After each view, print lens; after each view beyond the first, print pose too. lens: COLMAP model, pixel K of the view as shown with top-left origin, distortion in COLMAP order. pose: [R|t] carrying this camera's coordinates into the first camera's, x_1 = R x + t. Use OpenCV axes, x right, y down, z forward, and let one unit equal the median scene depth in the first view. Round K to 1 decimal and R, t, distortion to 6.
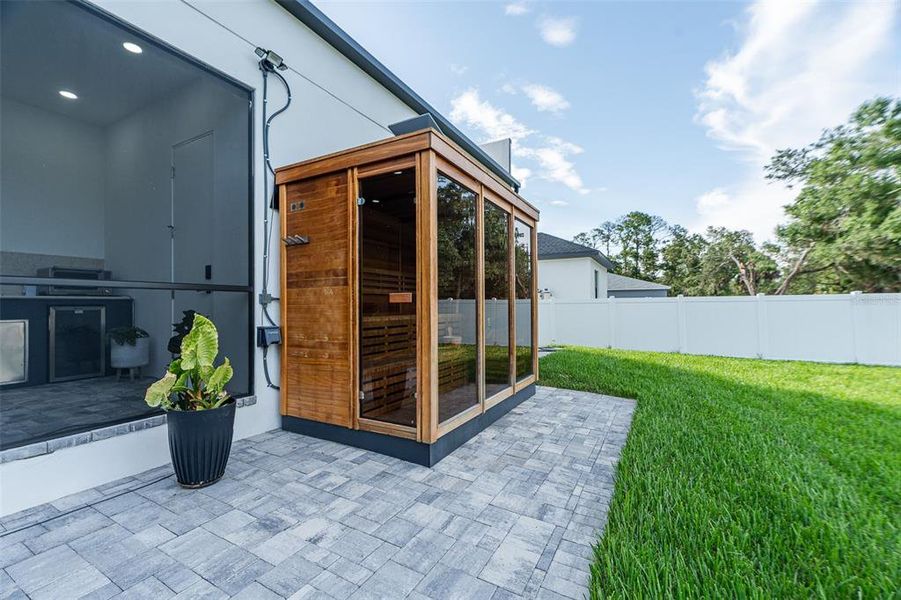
lens RADIAL K [[389.9, 0, 456.1], [0, 389.9, 297.1], [0, 0, 1]] dist [0.003210, -0.002833]
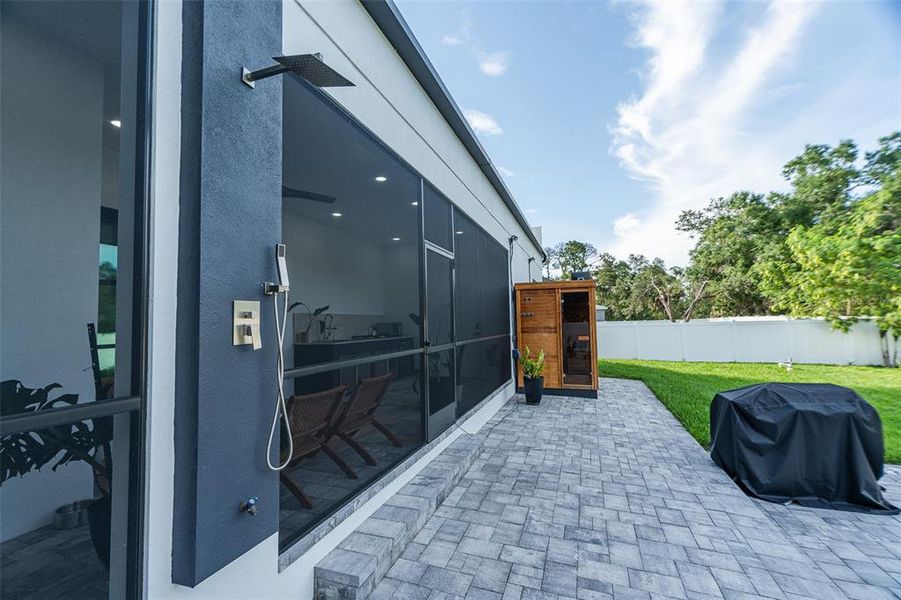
lens RADIAL K [[389.9, 0, 461.4], [0, 389.9, 291.9], [0, 0, 1]] dist [0.003210, -0.002833]
pose [[0.984502, -0.000080, 0.175375, -0.210735], [0.009506, 0.998554, -0.052907, -0.026733], [-0.175117, 0.053754, 0.983079, -0.226684]]
